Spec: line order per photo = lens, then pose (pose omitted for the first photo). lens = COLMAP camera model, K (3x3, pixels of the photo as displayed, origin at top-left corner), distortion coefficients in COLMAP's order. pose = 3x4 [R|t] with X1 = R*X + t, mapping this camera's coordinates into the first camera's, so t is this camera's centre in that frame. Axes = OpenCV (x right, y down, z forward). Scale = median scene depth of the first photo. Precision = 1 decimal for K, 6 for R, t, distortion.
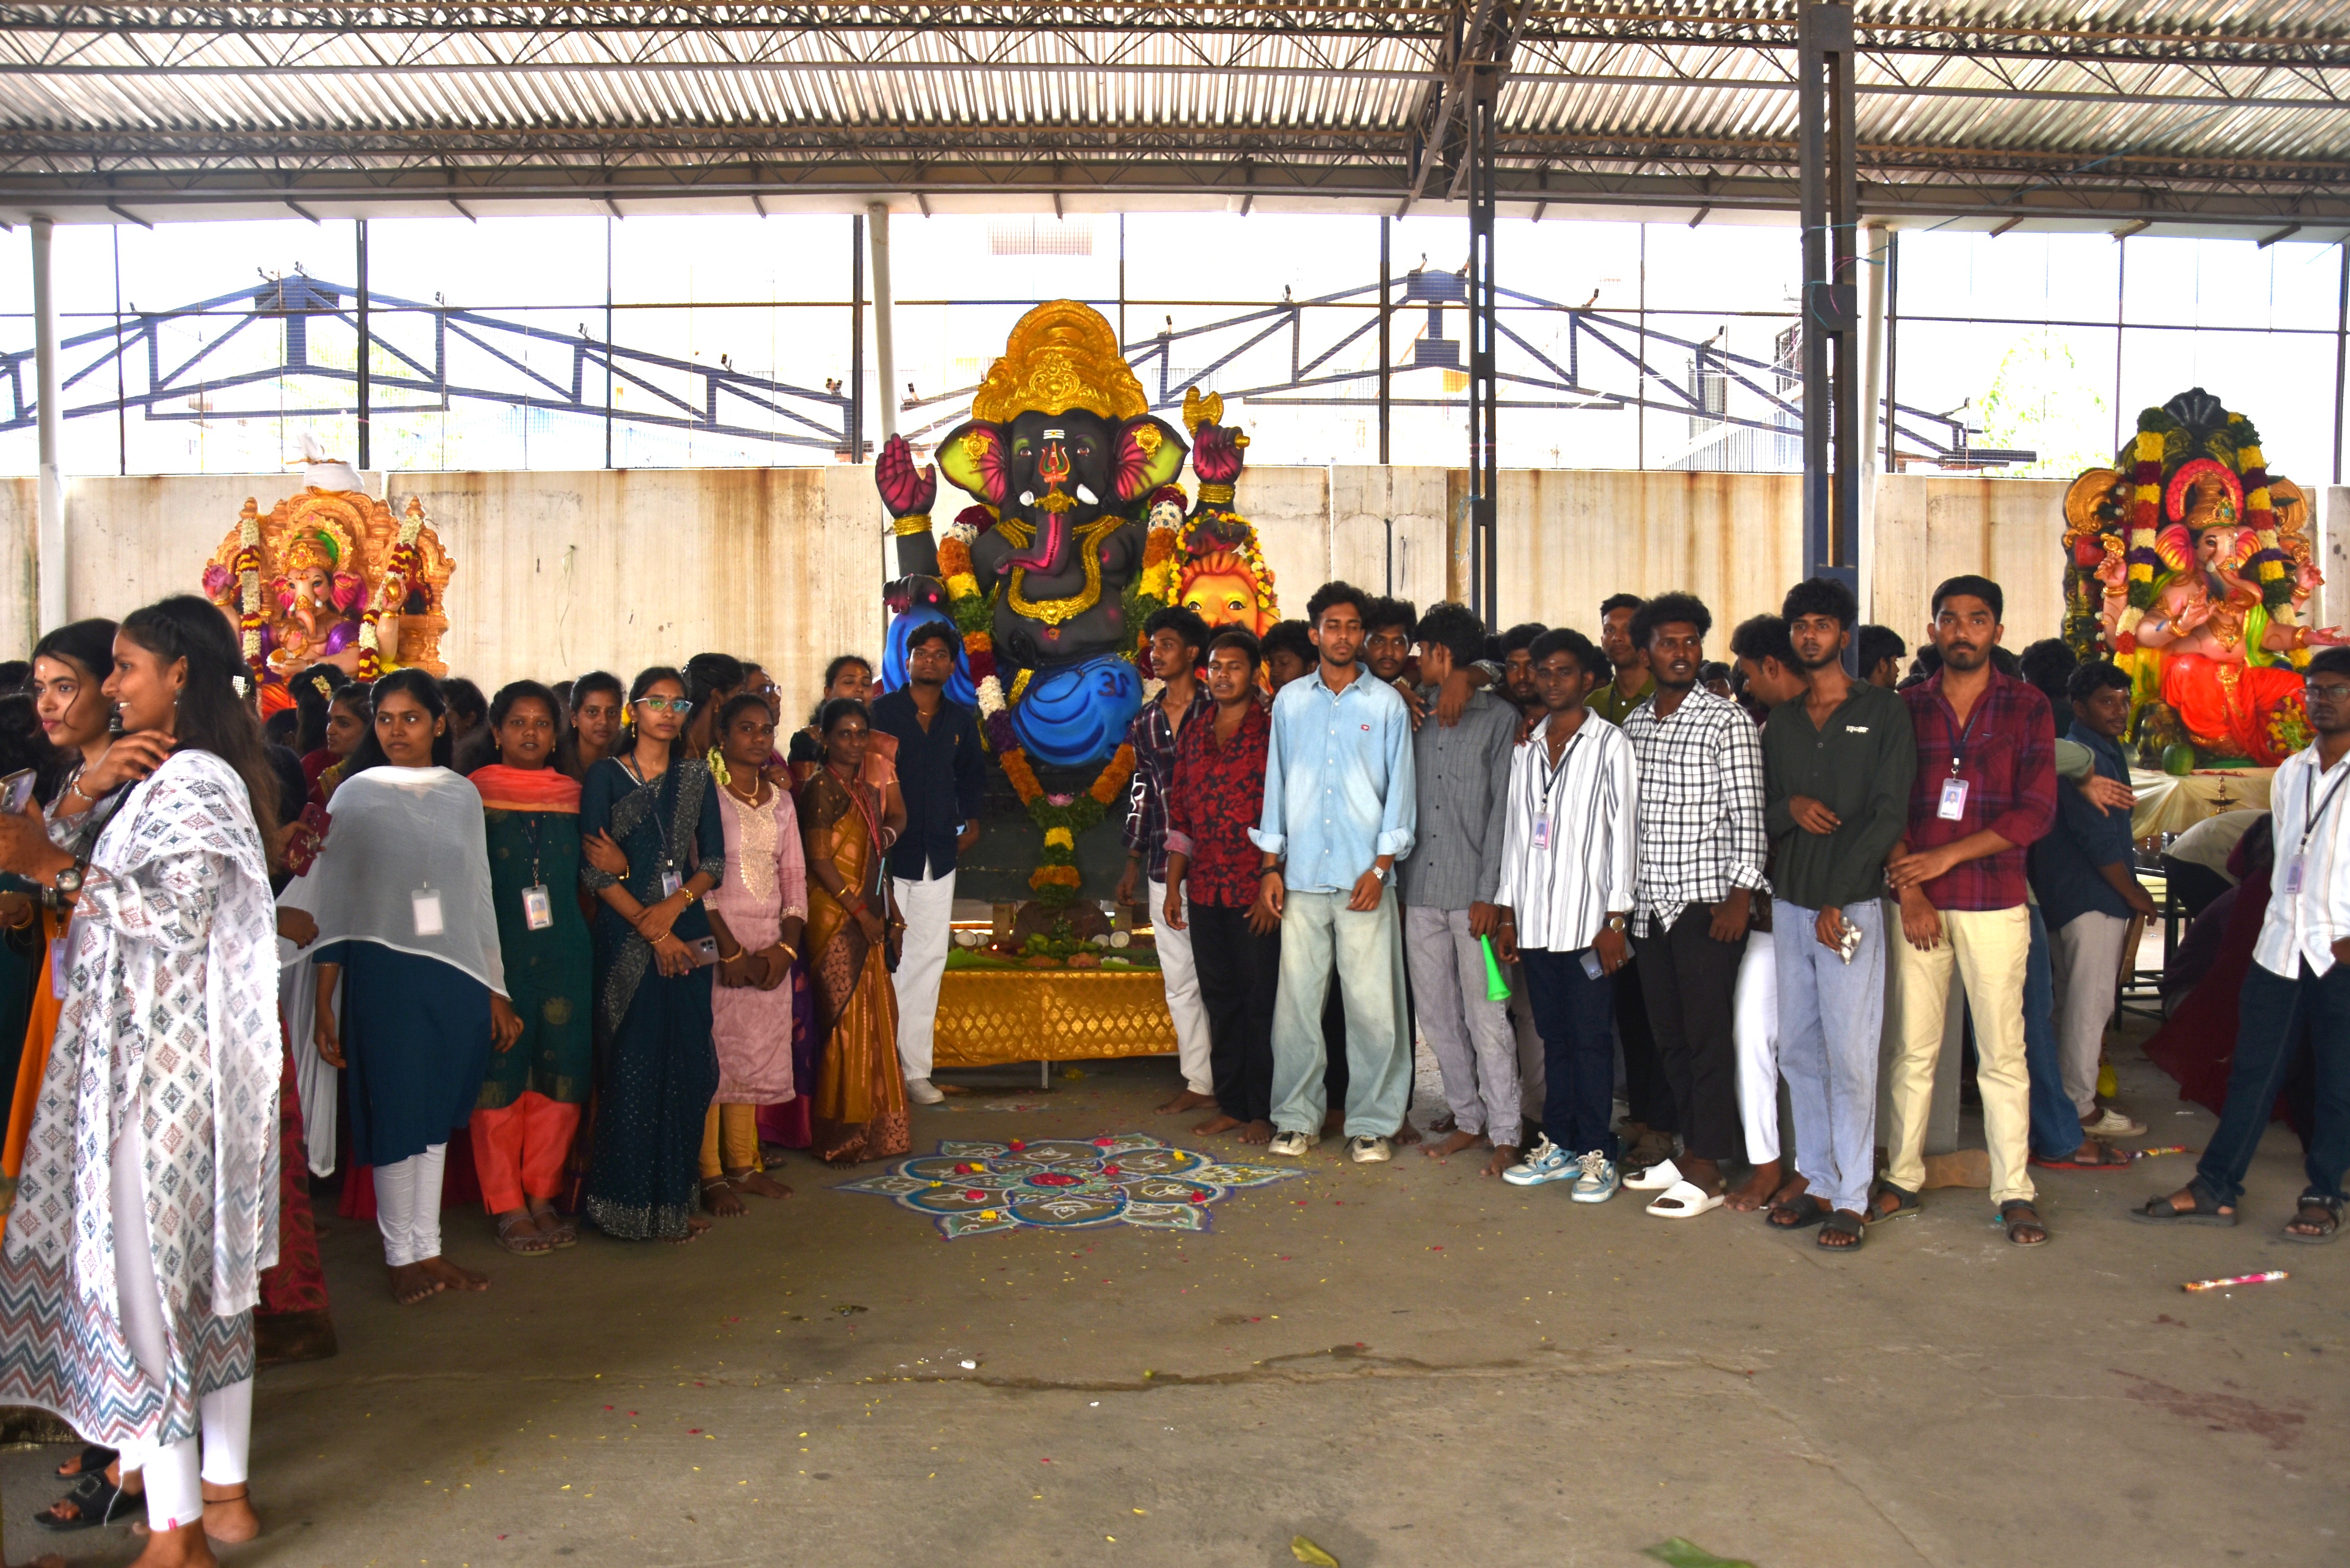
lens RADIAL K [[1840.8, 0, 1175.0], [0, 1840.8, 784.0], [0, 0, 1]] dist [-0.166268, 0.115291]
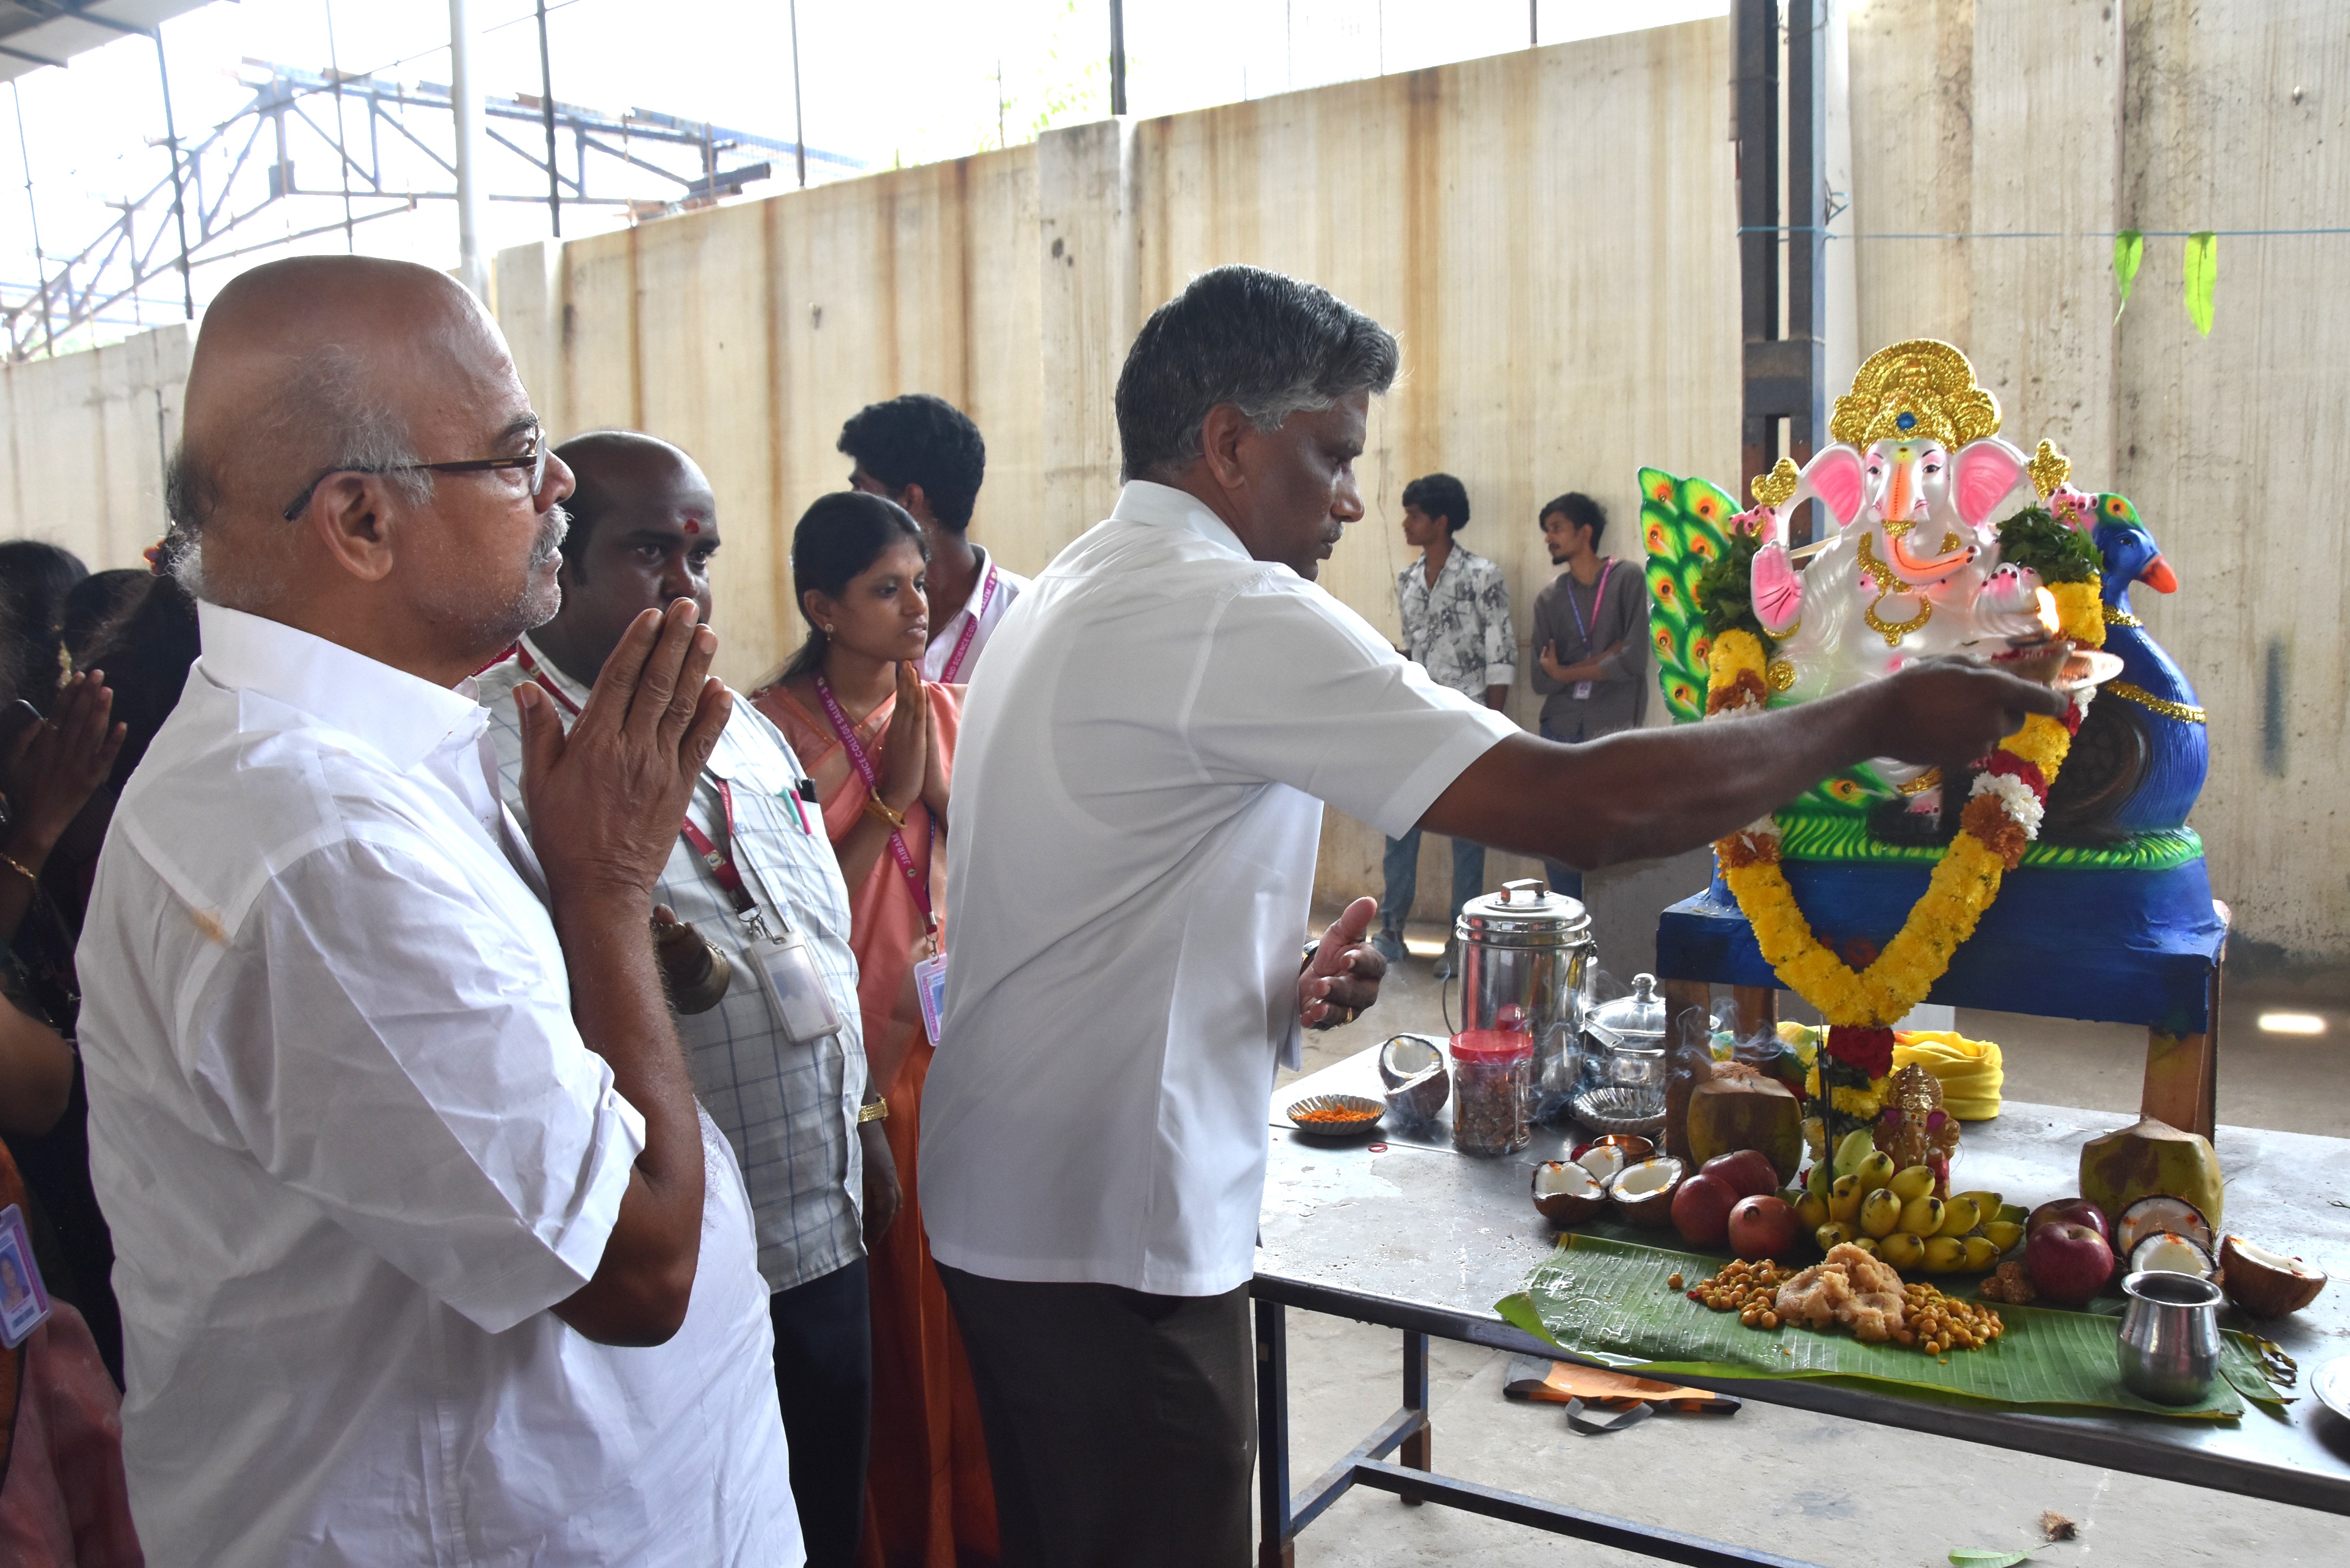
lens RADIAL K [[1839.9, 0, 1195.8], [0, 1839.9, 816.0], [0, 0, 1]] dist [-0.162931, 0.118525]
pose [[0.825408, 0.049106, -0.562397, 1.086368], [0.012372, 0.994397, 0.104984, -0.022318], [0.564401, -0.093613, 0.820176, 0.594475]]
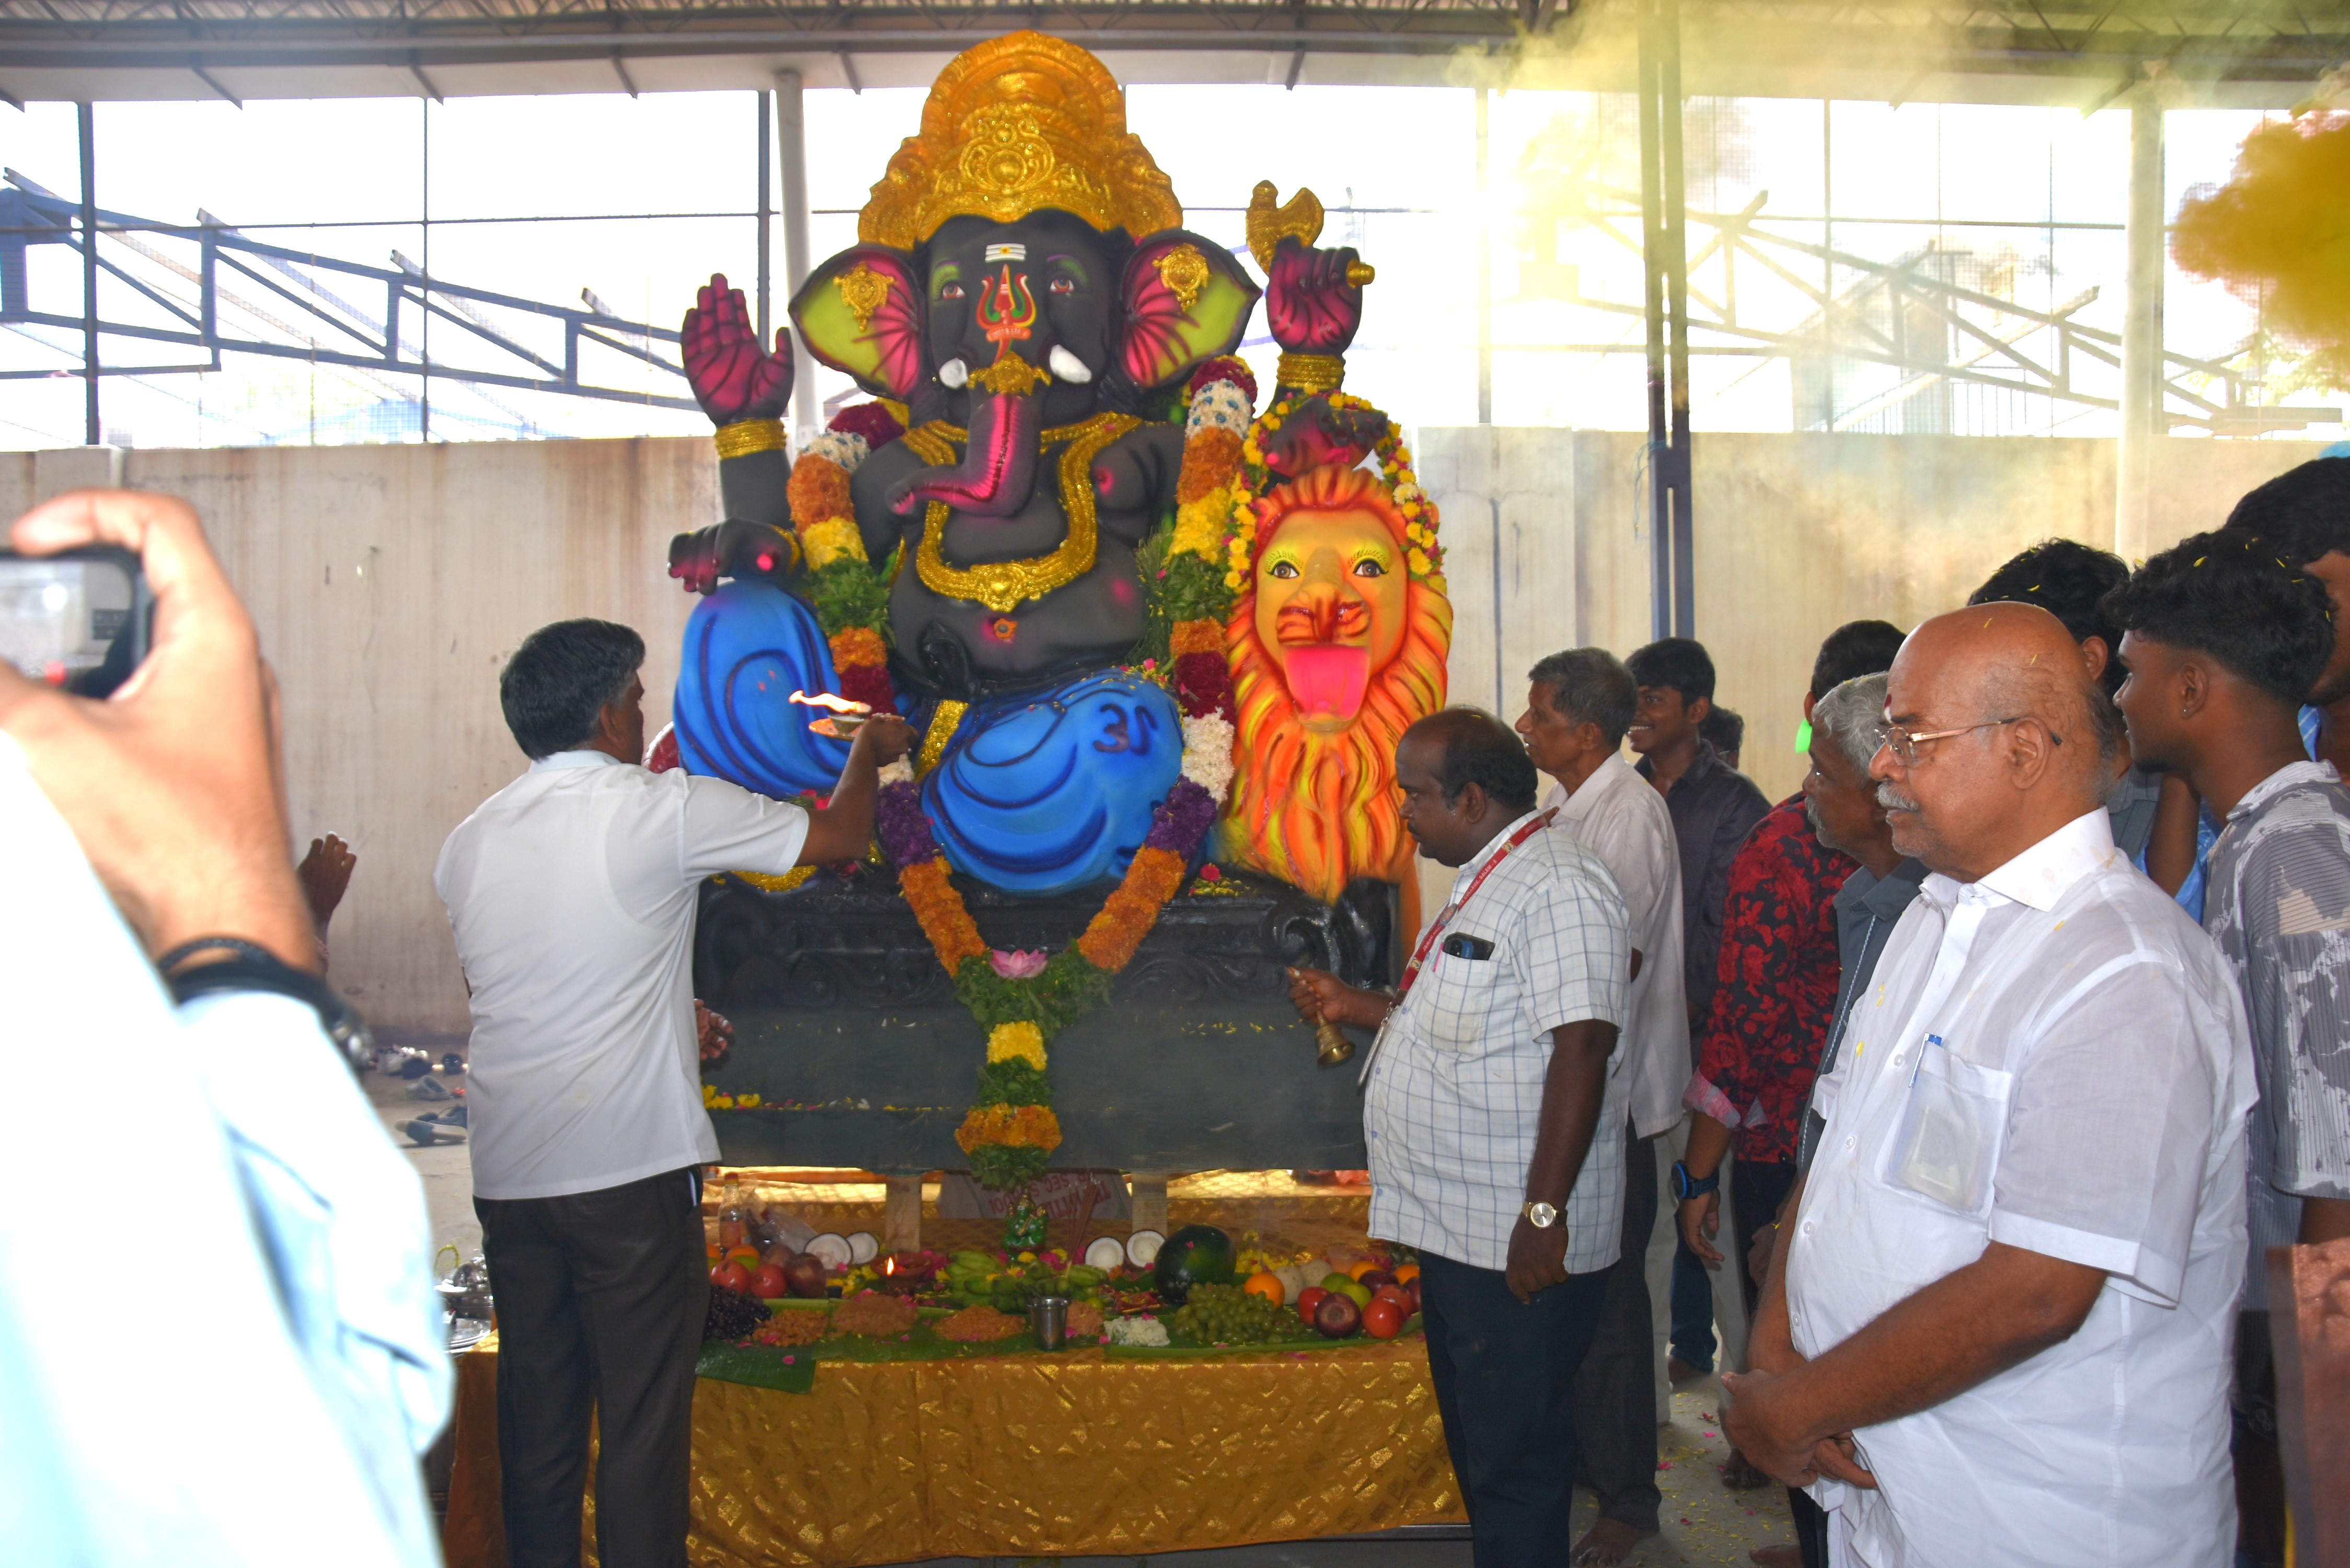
lens RADIAL K [[1839.4, 0, 1197.7], [0, 1839.4, 817.4], [0, 0, 1]] dist [-0.164722, 0.131186]
pose [[0.999876, -0.010657, 0.011592, -0.011454], [0.010731, 0.999923, -0.006301, -0.015671], [-0.011523, 0.006425, 0.999913, 0.293007]]
